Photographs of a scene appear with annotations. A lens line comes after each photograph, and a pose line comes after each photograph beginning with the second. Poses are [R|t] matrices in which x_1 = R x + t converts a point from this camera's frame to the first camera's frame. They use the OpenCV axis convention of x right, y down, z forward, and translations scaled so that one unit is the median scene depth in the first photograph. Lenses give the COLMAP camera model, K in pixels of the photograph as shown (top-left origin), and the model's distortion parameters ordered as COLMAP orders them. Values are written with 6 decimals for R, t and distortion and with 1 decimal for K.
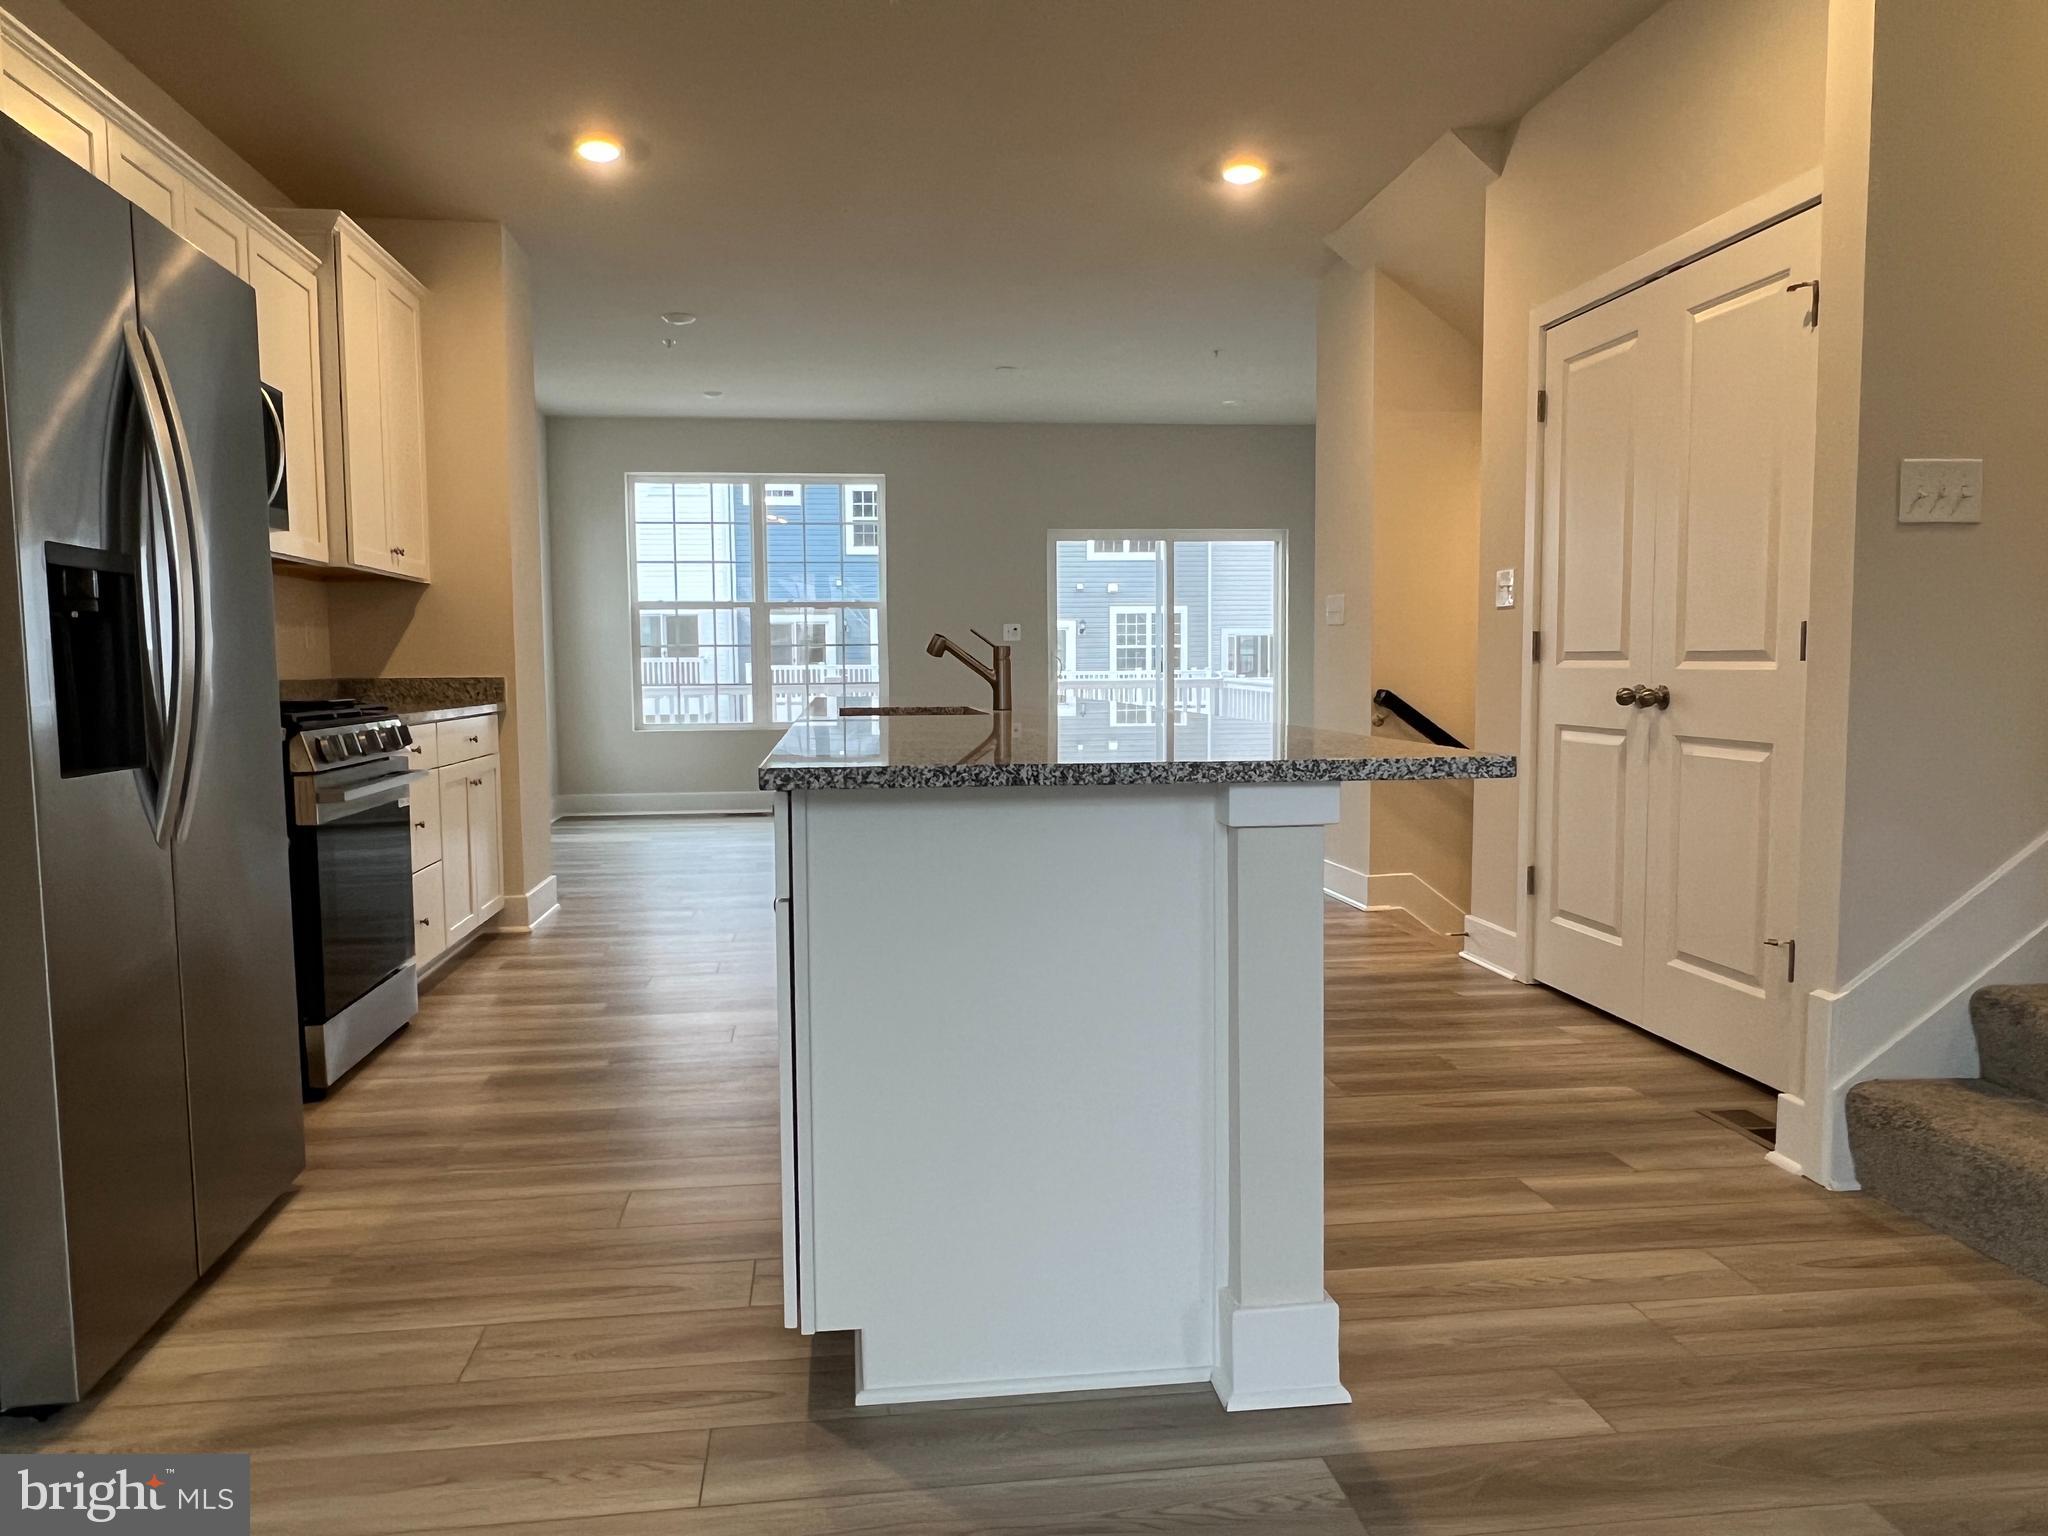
lens RADIAL K [[1392.2, 0, 1019.0], [0, 1392.2, 765.4], [0, 0, 1]] dist [0.001652, -0.002301]
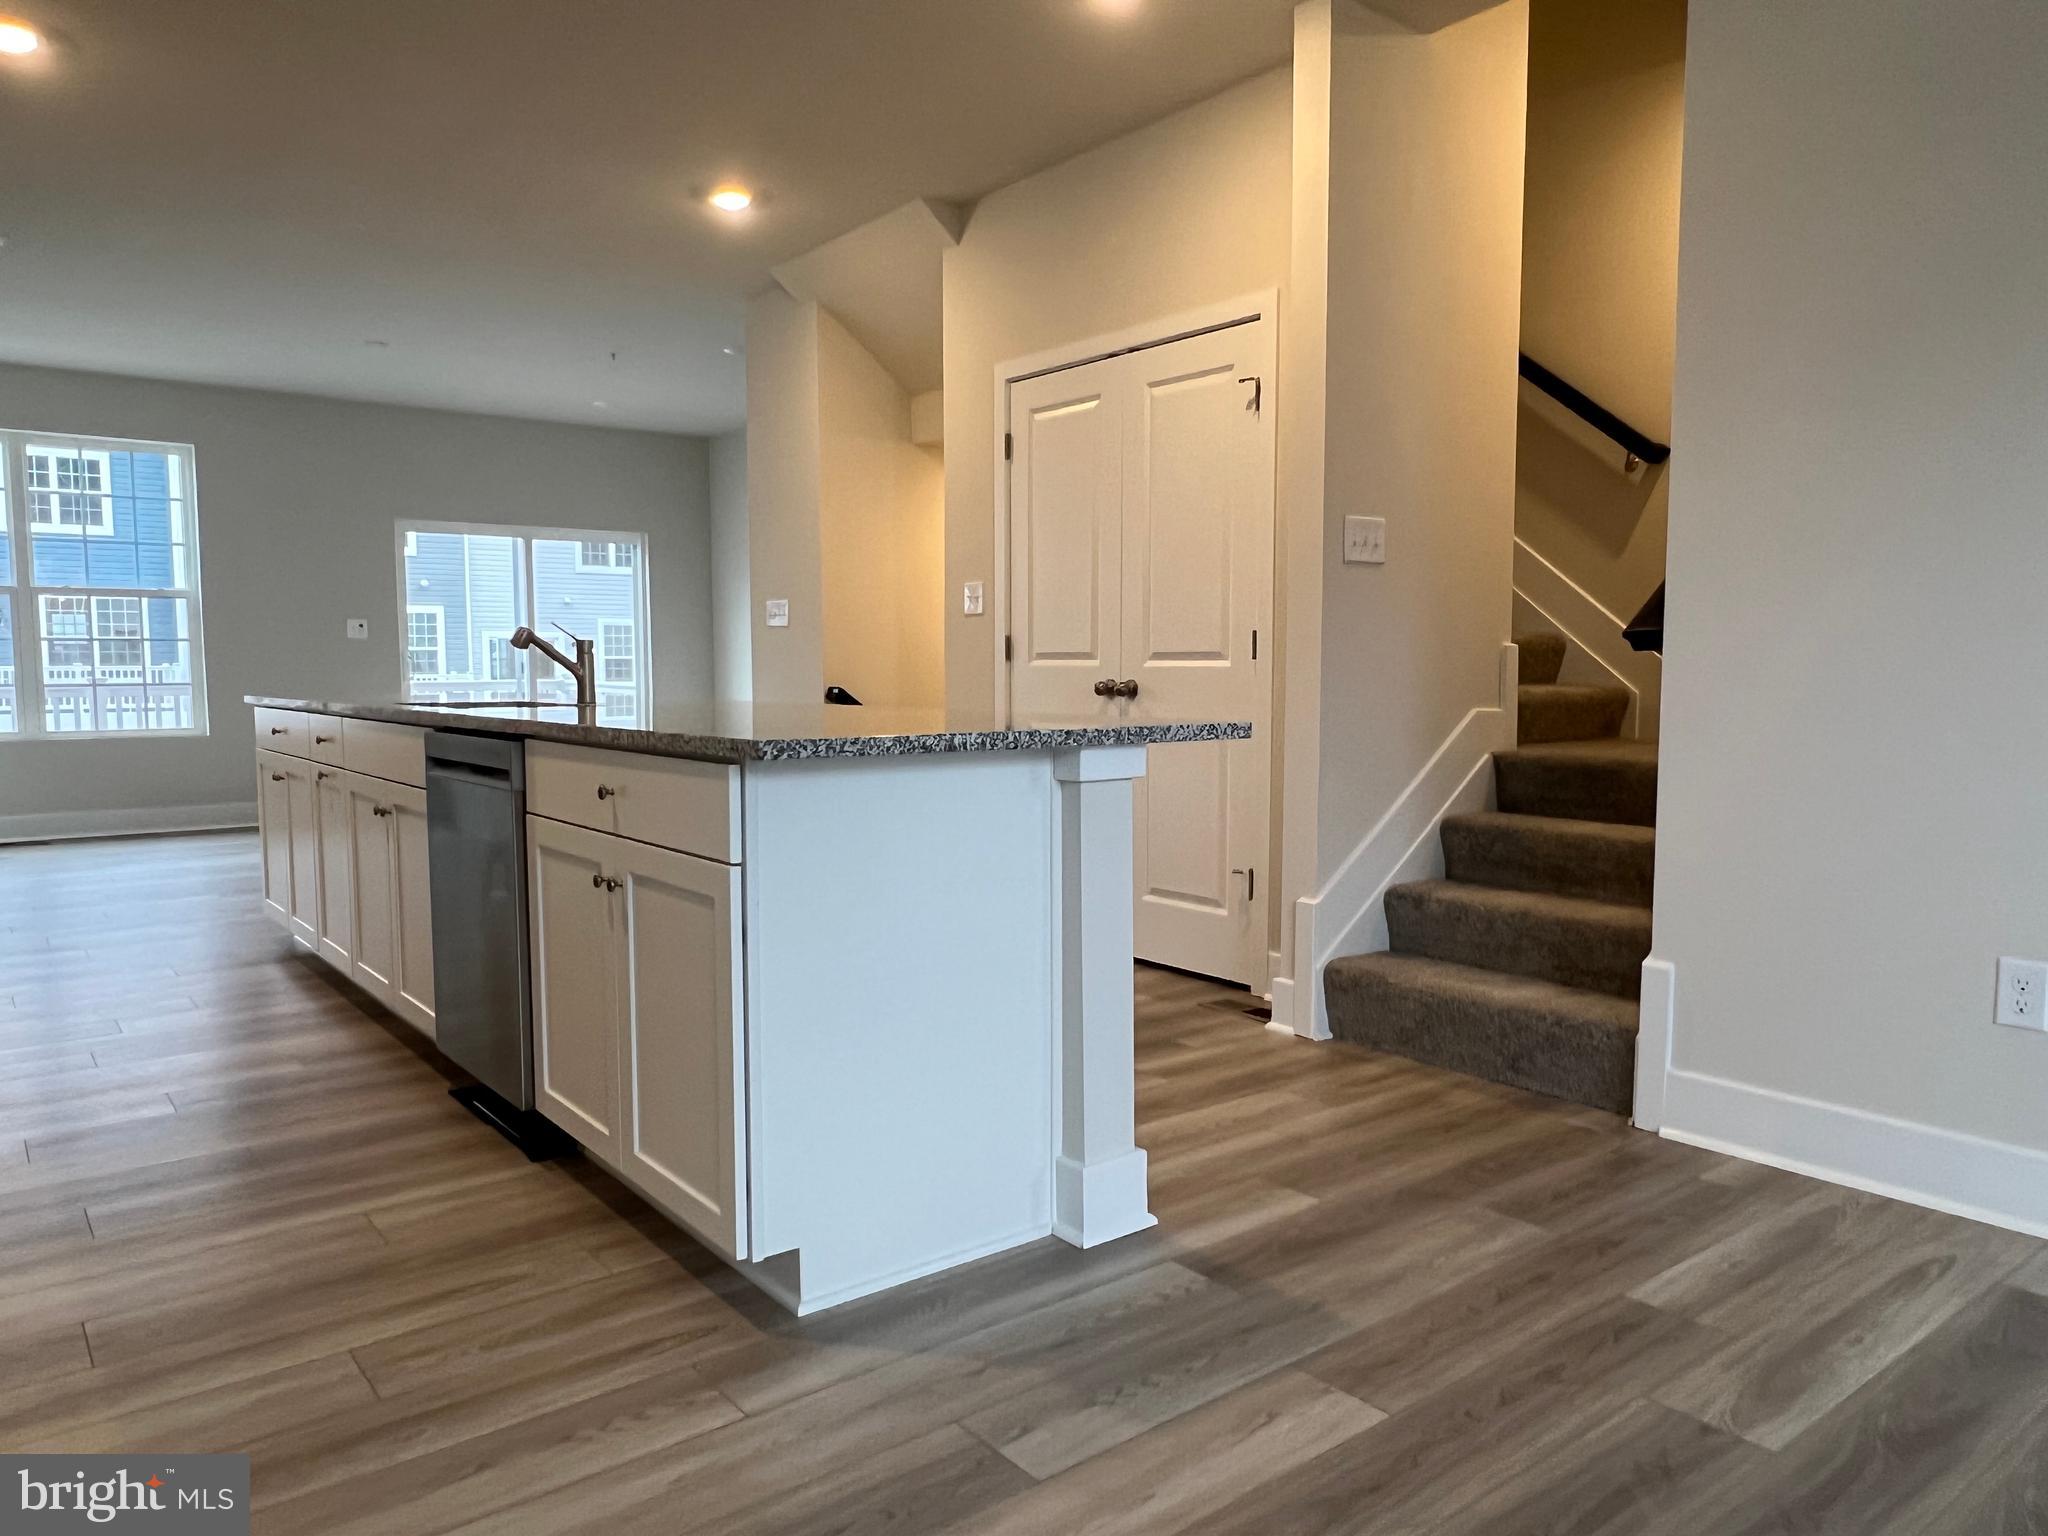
lens RADIAL K [[1392.2, 0, 1003.1], [0, 1392.2, 776.9], [0, 0, 1]] dist [0.001652, -0.002301]
pose [[0.856782, -0.034089, 0.514551, -0.394300], [0.032477, 0.999399, 0.012133, 0.015835], [-0.514656, 0.006316, 0.857374, -0.028031]]
